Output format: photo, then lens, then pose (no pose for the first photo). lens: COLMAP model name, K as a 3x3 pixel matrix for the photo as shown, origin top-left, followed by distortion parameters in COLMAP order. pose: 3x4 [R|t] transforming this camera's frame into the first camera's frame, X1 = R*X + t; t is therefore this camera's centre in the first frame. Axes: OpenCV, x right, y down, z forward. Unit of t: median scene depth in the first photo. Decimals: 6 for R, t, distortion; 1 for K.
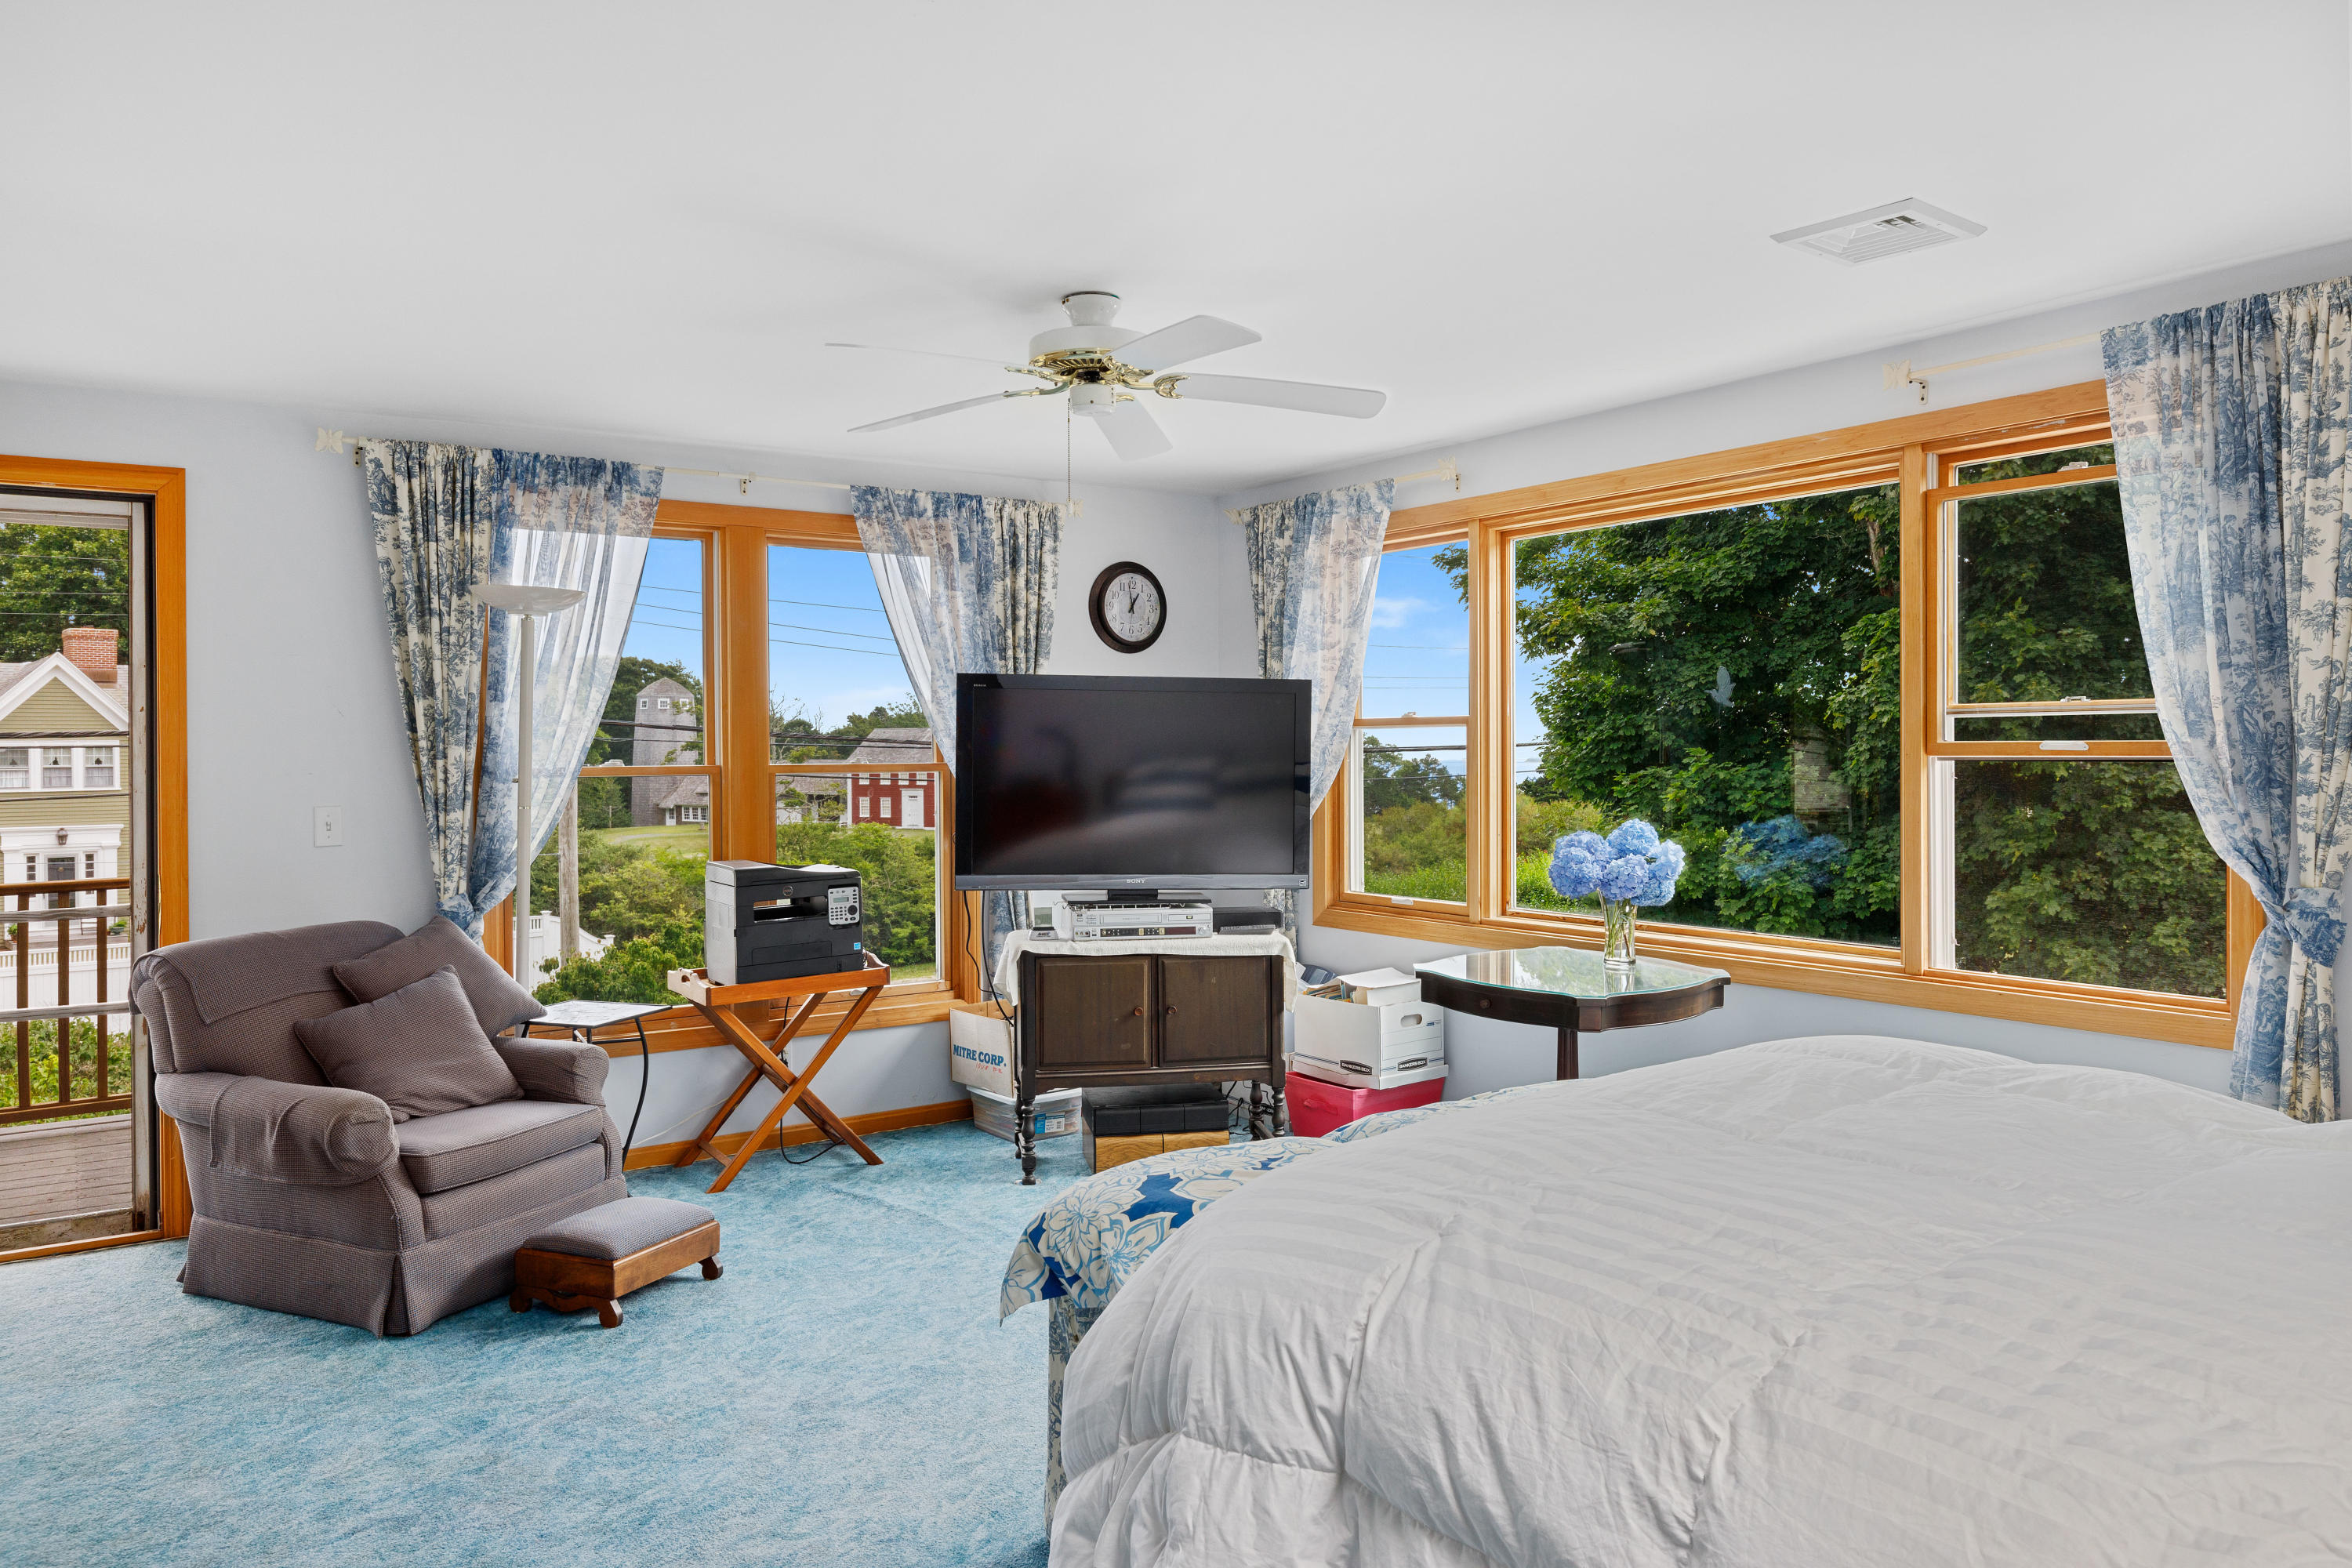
lens RADIAL K [[1693.3, 0, 1179.4], [0, 1693.3, 782.1], [0, 0, 1]] dist [-0.005171, 0.004502]
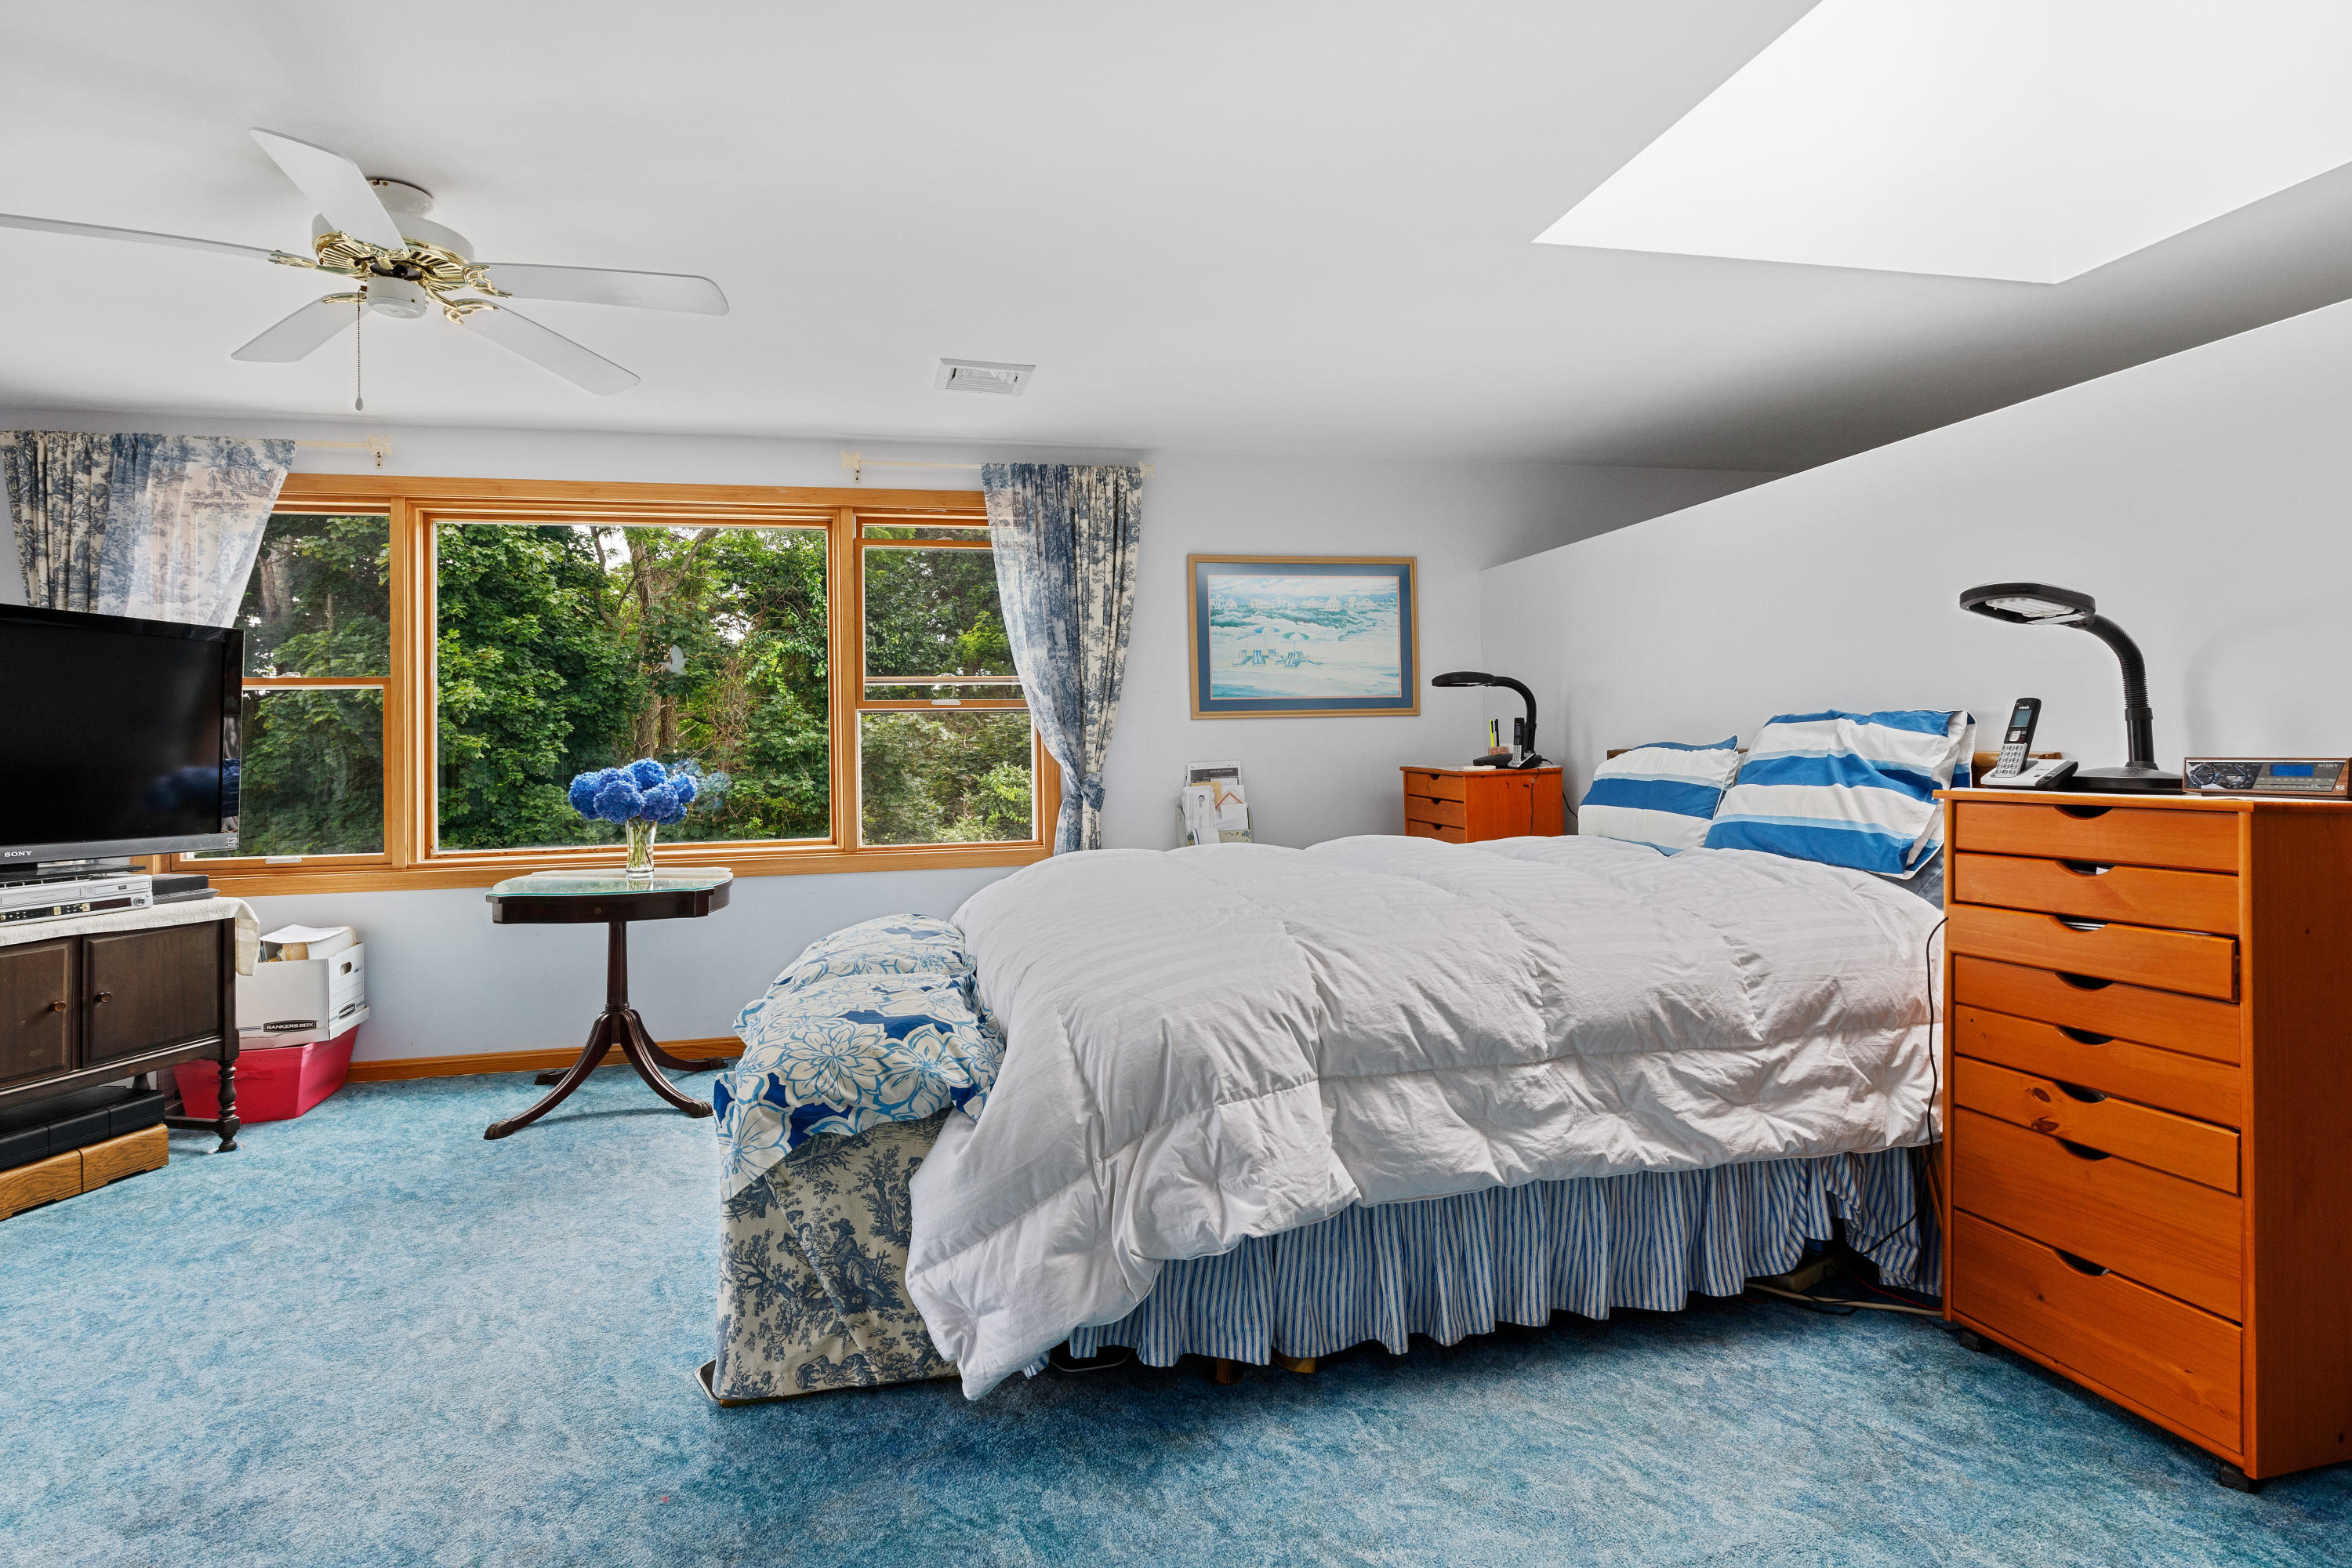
lens RADIAL K [[1224.6, 0, 1176.9], [0, 1224.6, 762.1], [0, 0, 1]] dist [-0.005512, -0.001081]
pose [[0.334260, -0.007345, 0.942452, -0.570444], [0.038548, 0.999239, -0.005885, 0.056240], [-0.941692, 0.038297, 0.334289, 0.386618]]
